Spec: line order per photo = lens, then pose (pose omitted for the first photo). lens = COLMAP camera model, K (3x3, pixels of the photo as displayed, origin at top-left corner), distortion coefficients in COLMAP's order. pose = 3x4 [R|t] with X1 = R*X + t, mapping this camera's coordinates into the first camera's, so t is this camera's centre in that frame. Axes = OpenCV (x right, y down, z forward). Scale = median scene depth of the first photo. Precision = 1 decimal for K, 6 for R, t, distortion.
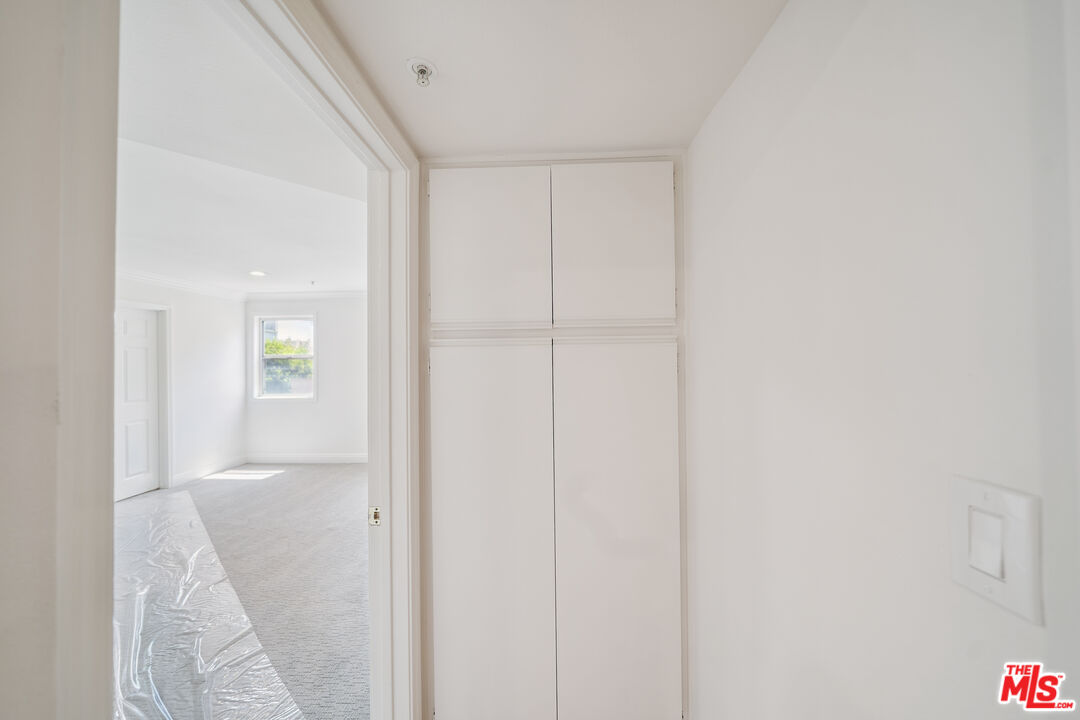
lens RADIAL K [[367.8, 0, 537.6], [0, 367.8, 359.3], [0, 0, 1]] dist [-0.006807, 0.000237]
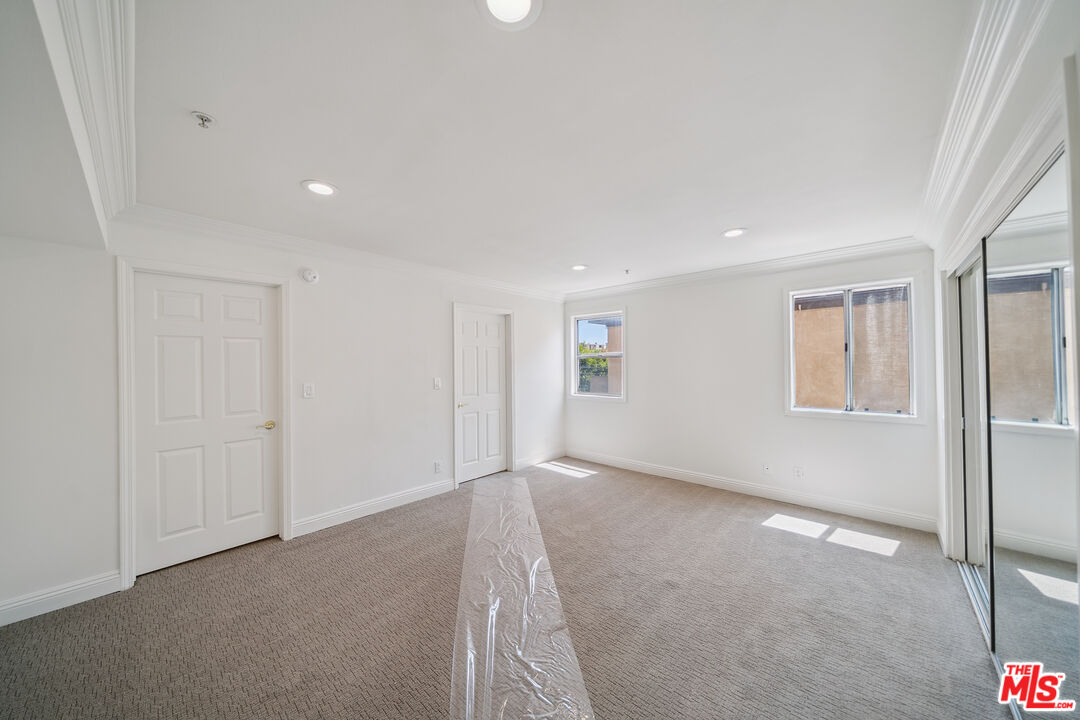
lens RADIAL K [[367.8, 0, 545.1], [0, 367.8, 365.1], [0, 0, 1]] dist [-0.006807, 0.000237]
pose [[0.765361, 0.008529, -0.643545, -0.240392], [0.001662, 0.999883, 0.015228, 0.007488], [0.643599, -0.012725, 0.765257, 0.232219]]
